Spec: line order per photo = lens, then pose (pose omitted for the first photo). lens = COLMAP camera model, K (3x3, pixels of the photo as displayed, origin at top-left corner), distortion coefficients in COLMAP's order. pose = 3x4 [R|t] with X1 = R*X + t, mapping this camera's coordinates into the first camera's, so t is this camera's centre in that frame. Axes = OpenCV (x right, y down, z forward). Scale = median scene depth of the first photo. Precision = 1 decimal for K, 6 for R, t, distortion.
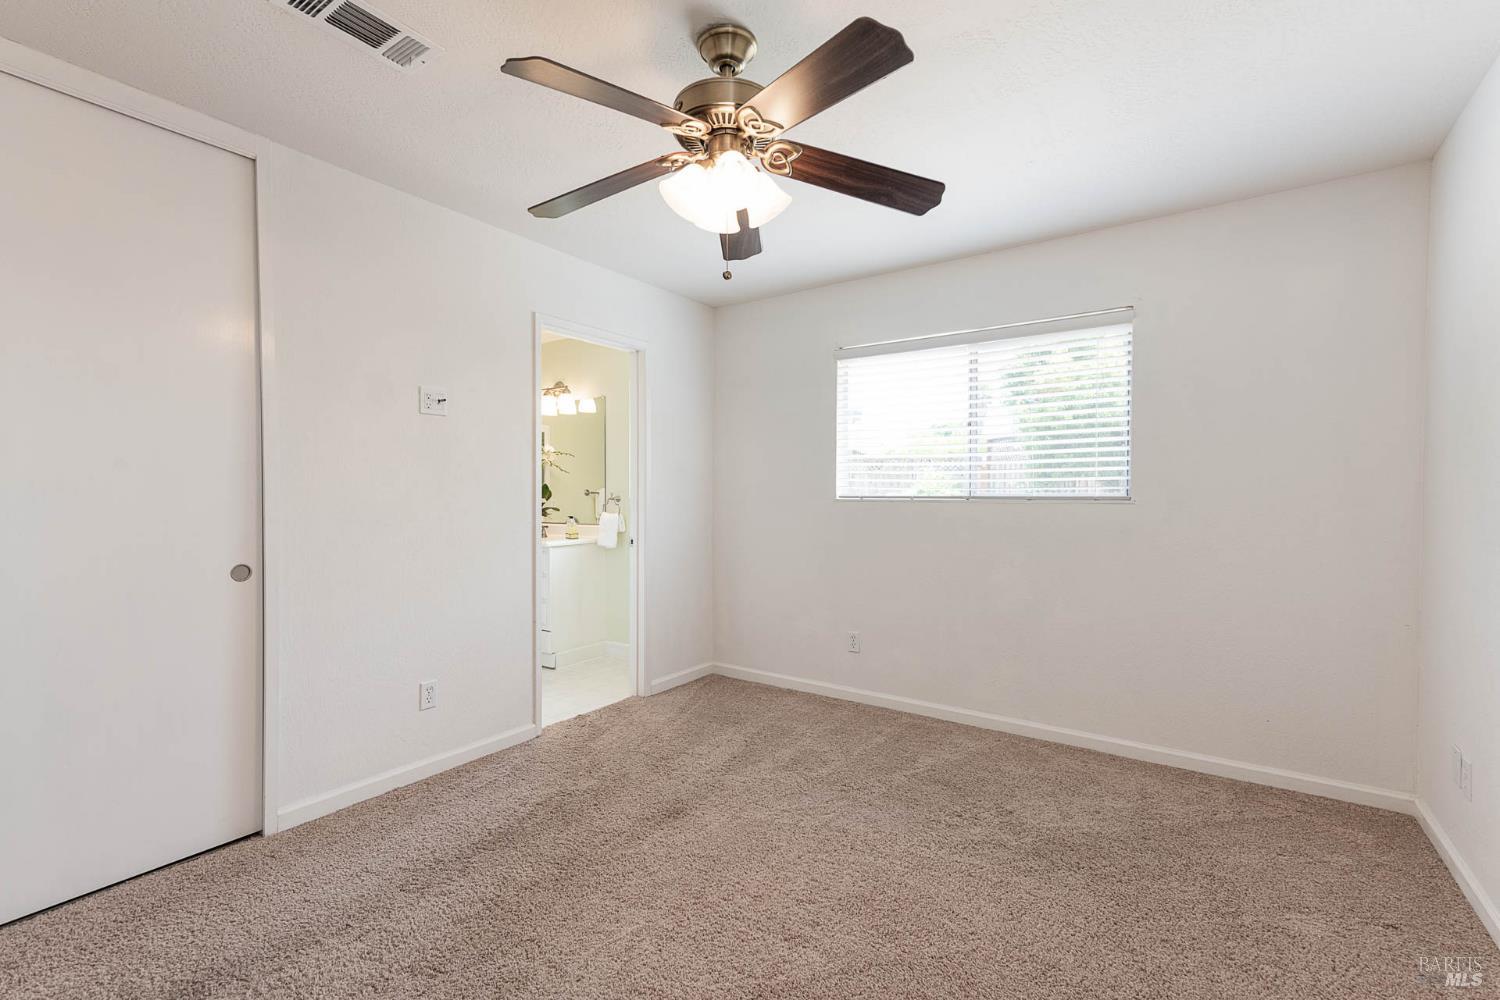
lens RADIAL K [[668.6, 0, 748.4], [0, 668.6, 498.1], [0, 0, 1]] dist [0.000115, 0.000001]
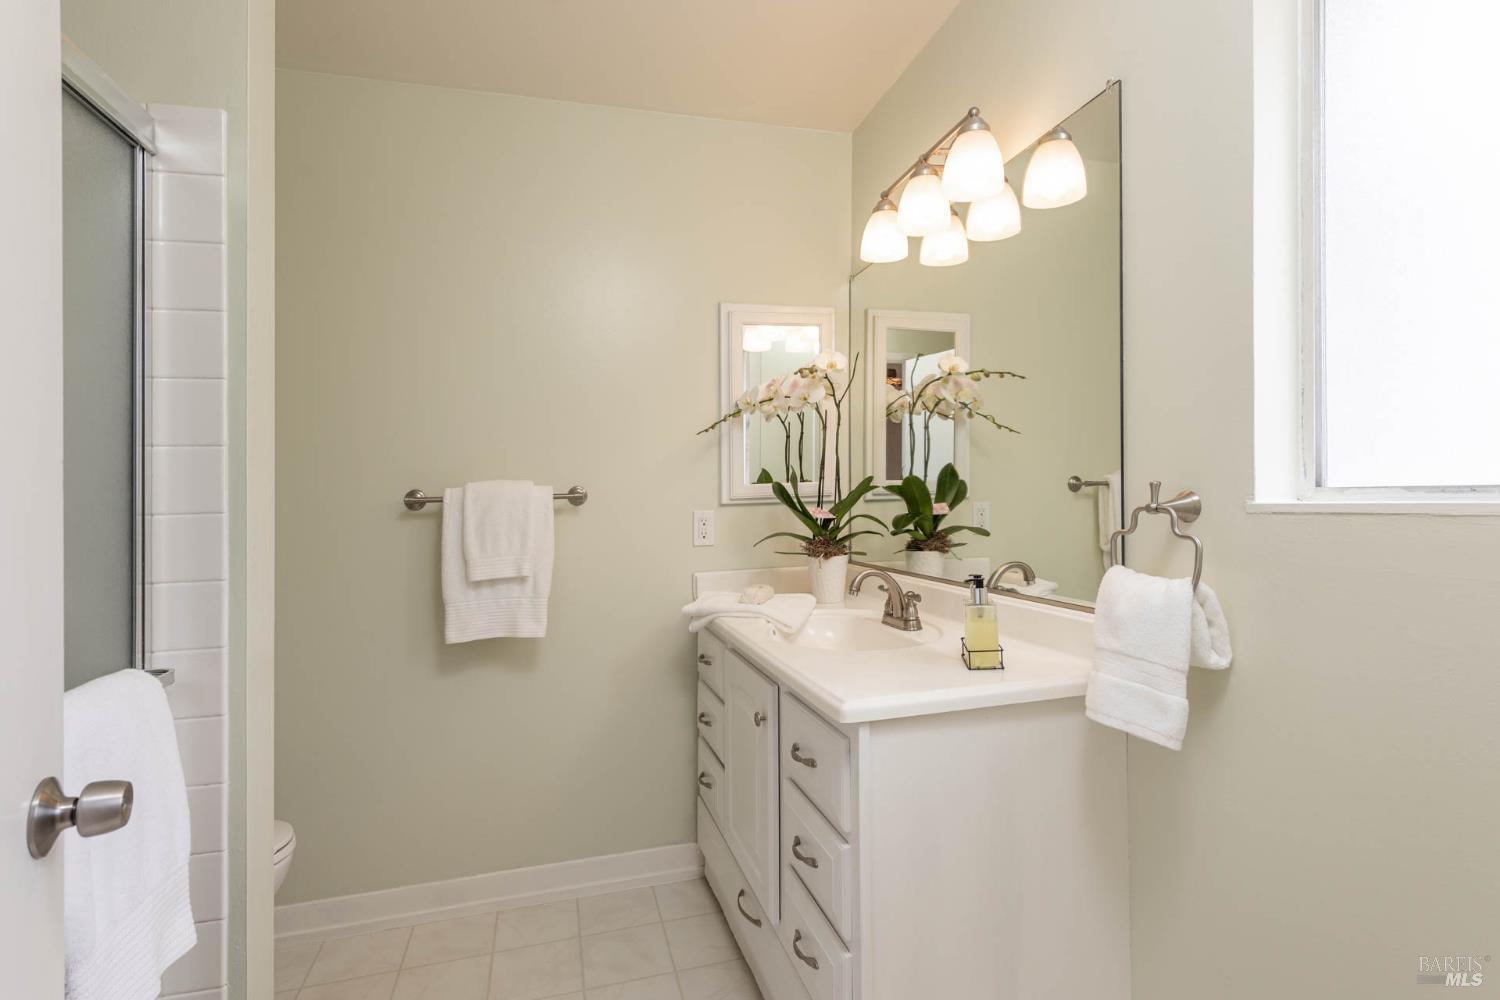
lens RADIAL K [[739.7, 0, 747.7], [0, 739.7, 498.1], [0, 0, 1]] dist [0.005431, 0.000297]
pose [[0.769987, -0.002990, -0.638053, -0.151190], [0.001412, 0.999995, -0.002982, -0.001230], [0.638058, 0.001395, 0.769987, 0.722580]]
